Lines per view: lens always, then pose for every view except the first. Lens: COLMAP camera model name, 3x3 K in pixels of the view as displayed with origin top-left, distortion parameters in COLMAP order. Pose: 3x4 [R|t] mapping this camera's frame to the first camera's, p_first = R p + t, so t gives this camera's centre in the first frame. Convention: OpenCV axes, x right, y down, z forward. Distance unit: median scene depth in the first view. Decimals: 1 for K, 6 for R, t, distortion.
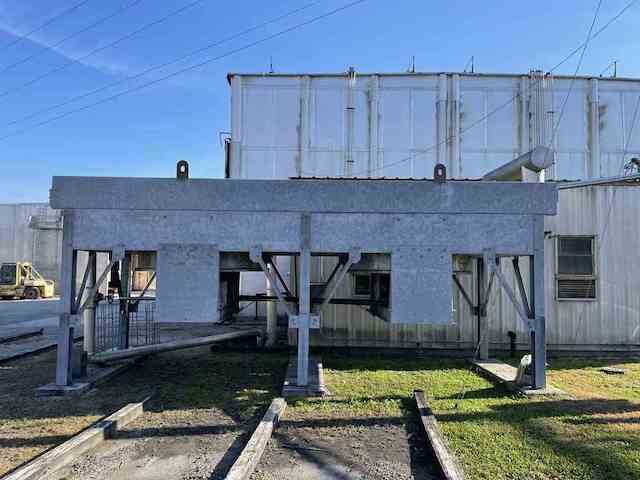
lens RADIAL K [[480.9, 0, 319.6], [0, 480.9, 240.5], [0, 0, 1]] dist [0.010625, 0.001033]
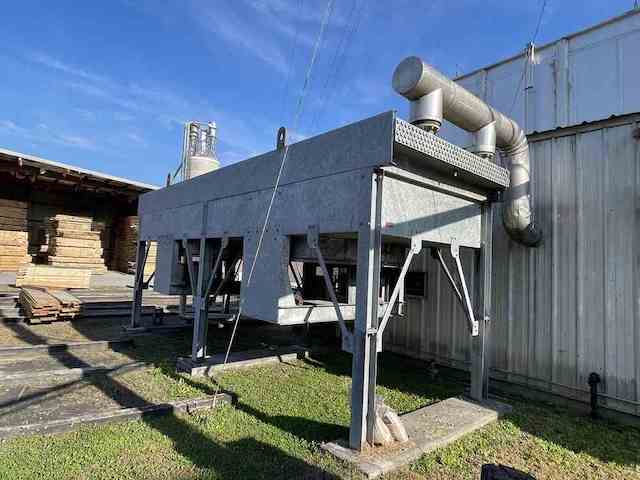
lens RADIAL K [[383.7, 0, 319.6], [0, 383.7, 239.2], [0, 0, 1]] dist [-0.002963, 0.000212]
pose [[0.656103, -0.029144, -0.754108, 0.537649], [0.000341, 0.999265, -0.038322, 0.040289], [0.754671, 0.024886, 0.655631, 0.427009]]
